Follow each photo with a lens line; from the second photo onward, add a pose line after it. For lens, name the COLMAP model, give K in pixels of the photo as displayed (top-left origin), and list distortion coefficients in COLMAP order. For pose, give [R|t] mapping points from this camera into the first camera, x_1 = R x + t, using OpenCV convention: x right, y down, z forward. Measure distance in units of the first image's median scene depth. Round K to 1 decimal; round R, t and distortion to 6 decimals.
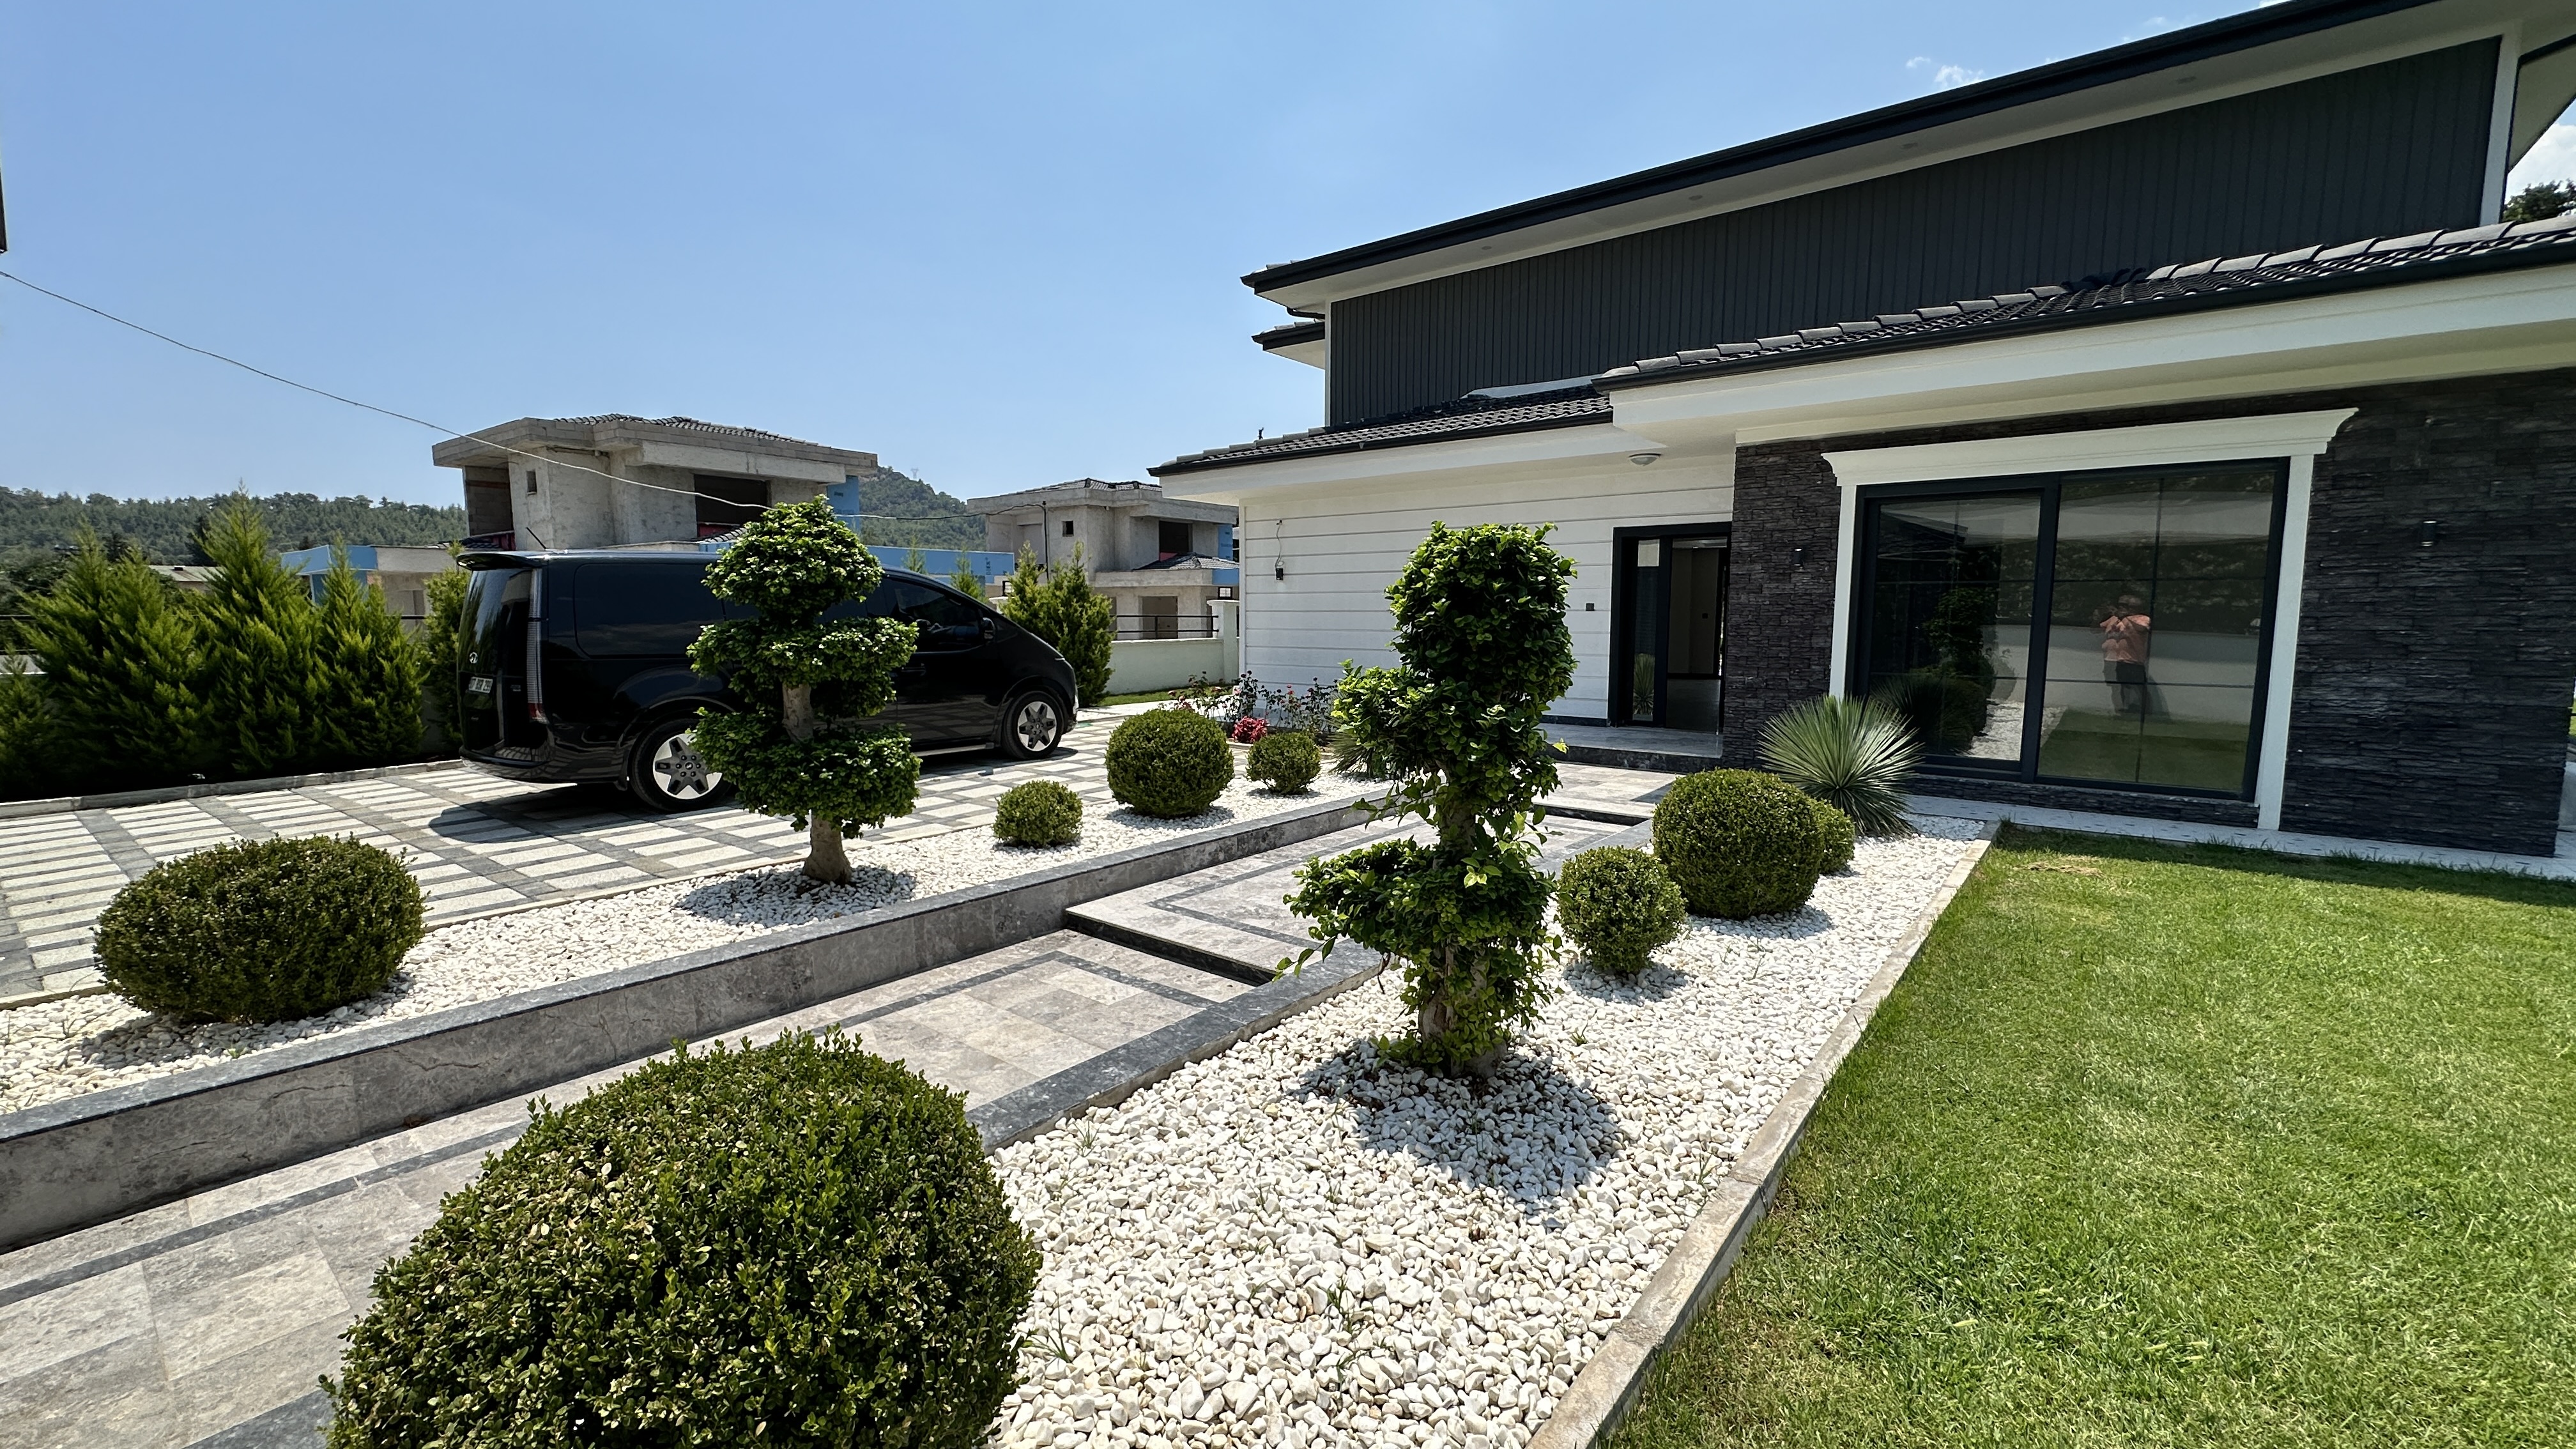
lens RADIAL K [[1010.4, 0, 1288.0], [0, 1010.4, 724.5], [0, 0, 1]] dist [-0.001697, 0.000564]
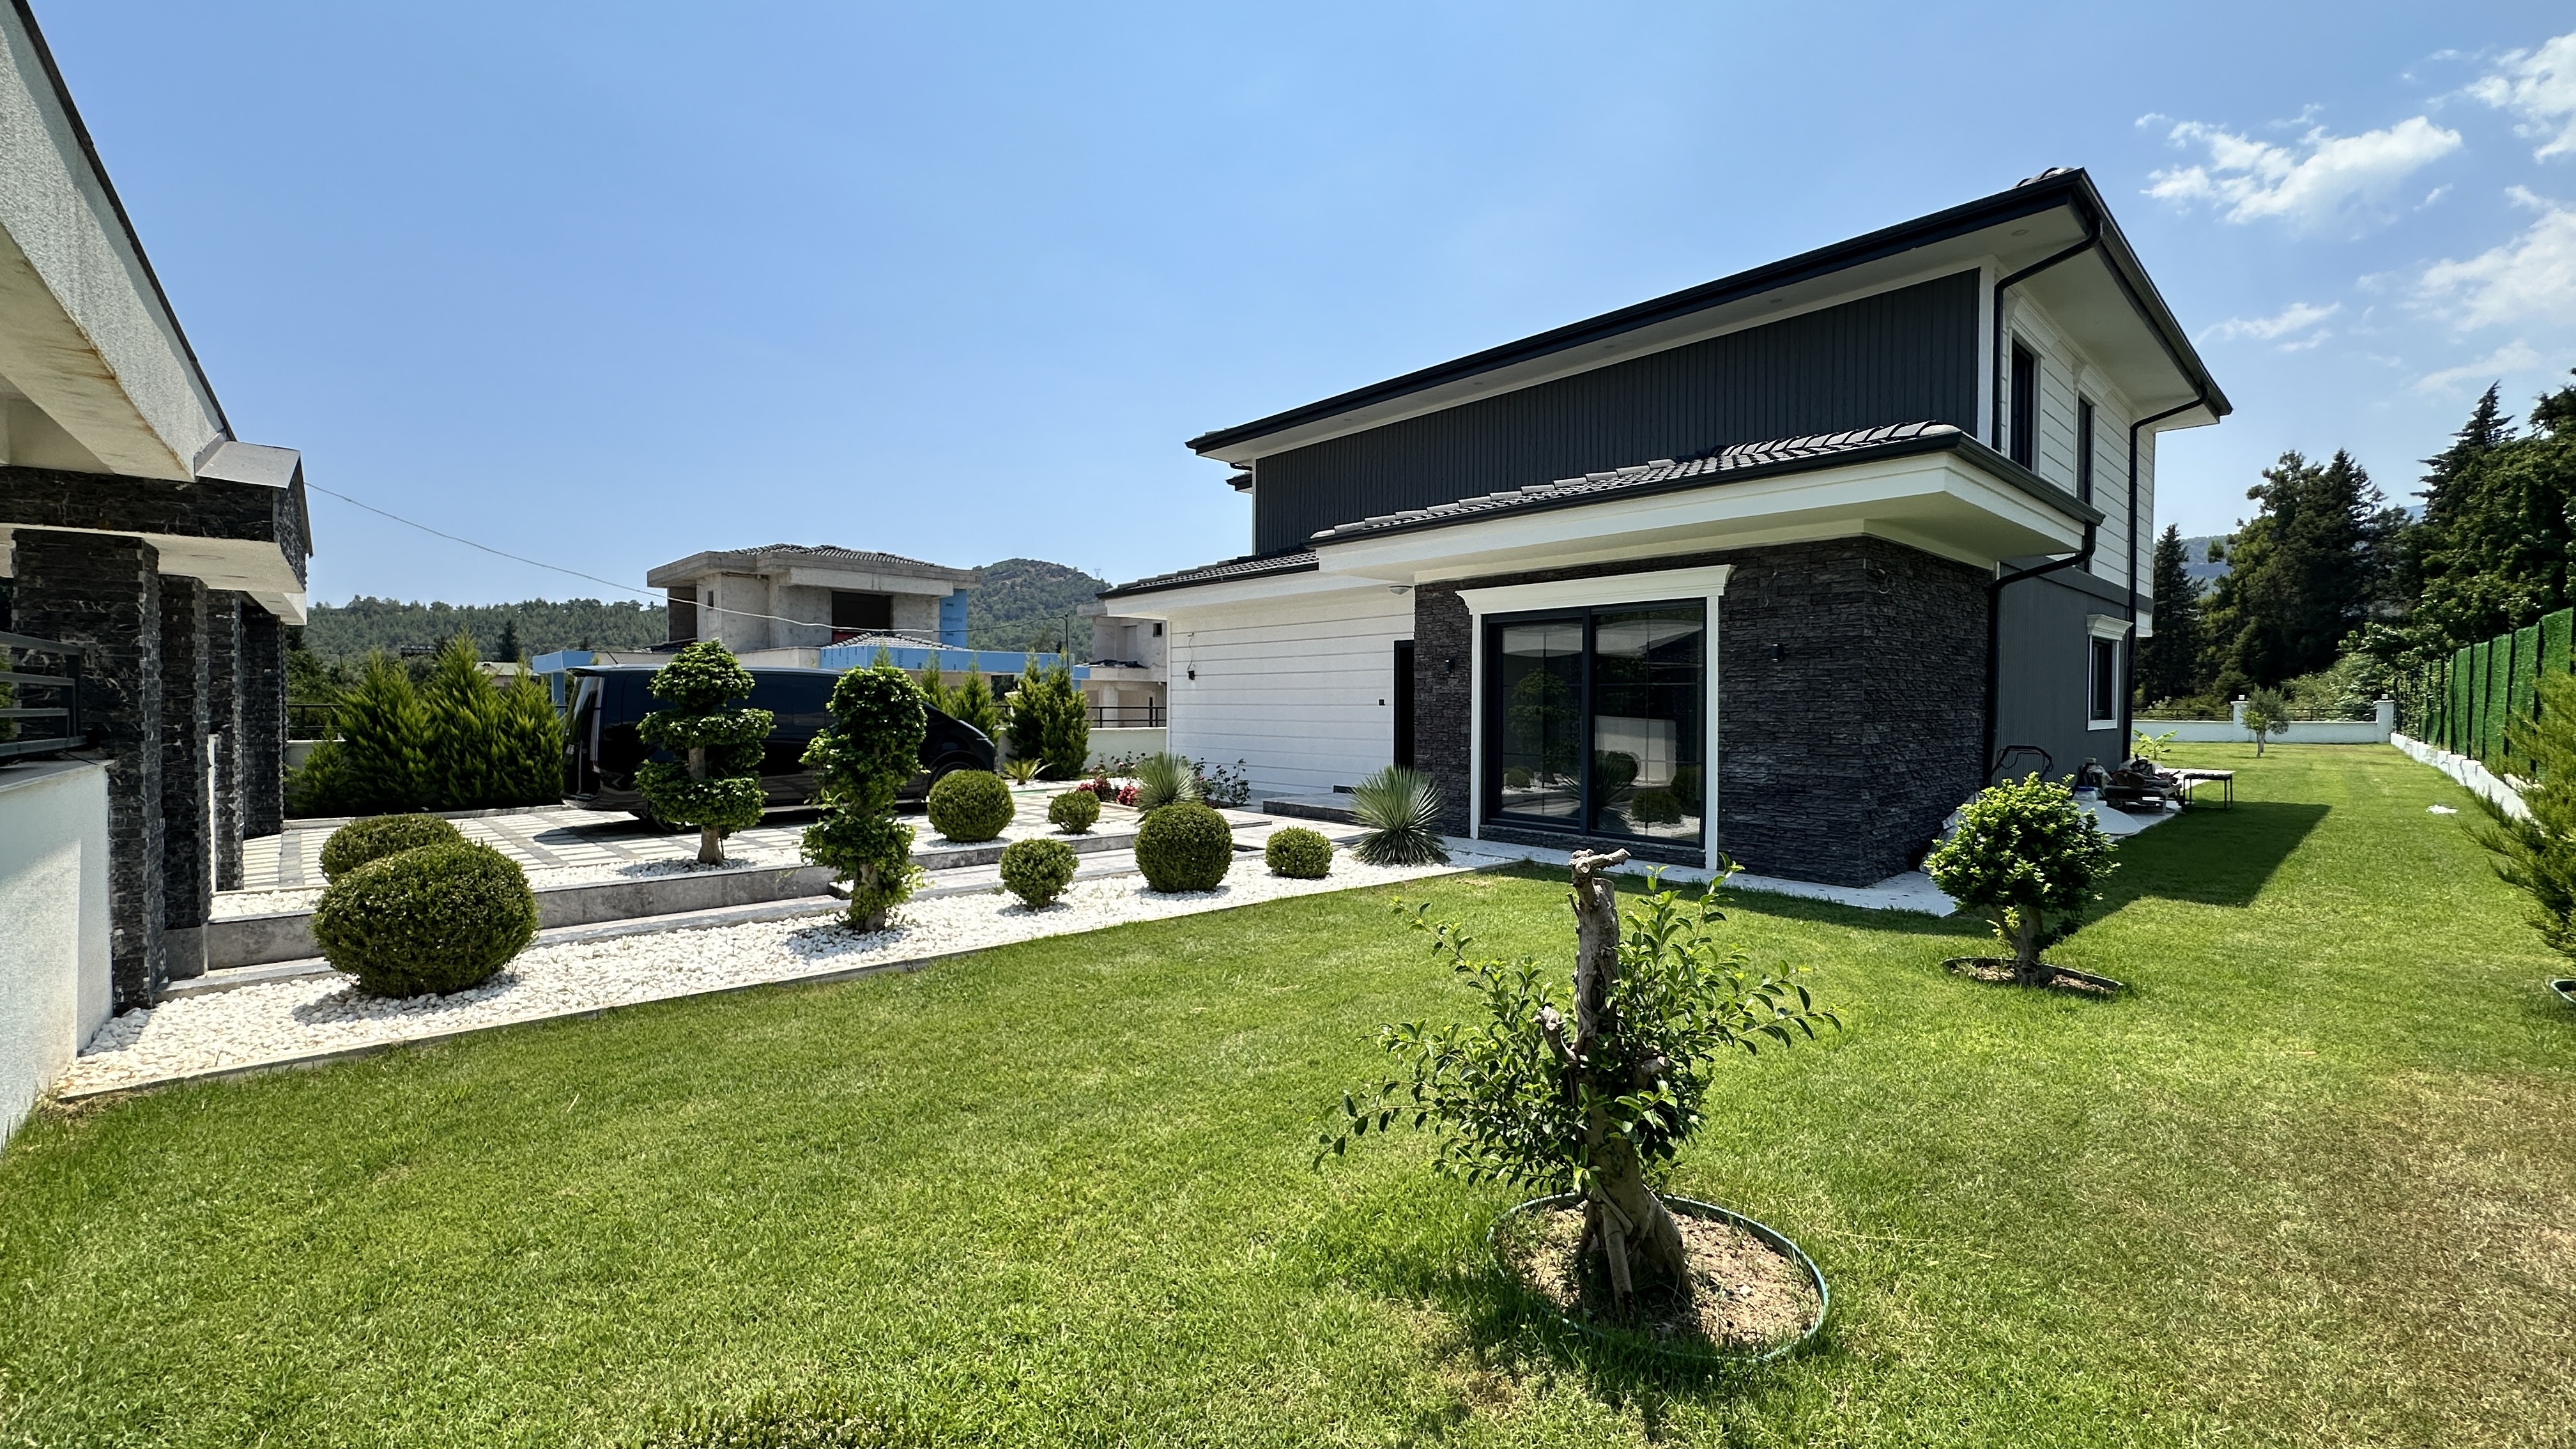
lens RADIAL K [[1010.4, 0, 1288.0], [0, 1010.4, 724.5], [0, 0, 1]] dist [-0.001697, 0.000564]
pose [[0.987274, 0.006518, -0.158894, 0.492802], [-0.020784, 0.995878, -0.088286, 0.033540], [0.157664, 0.090465, 0.983340, -0.337827]]
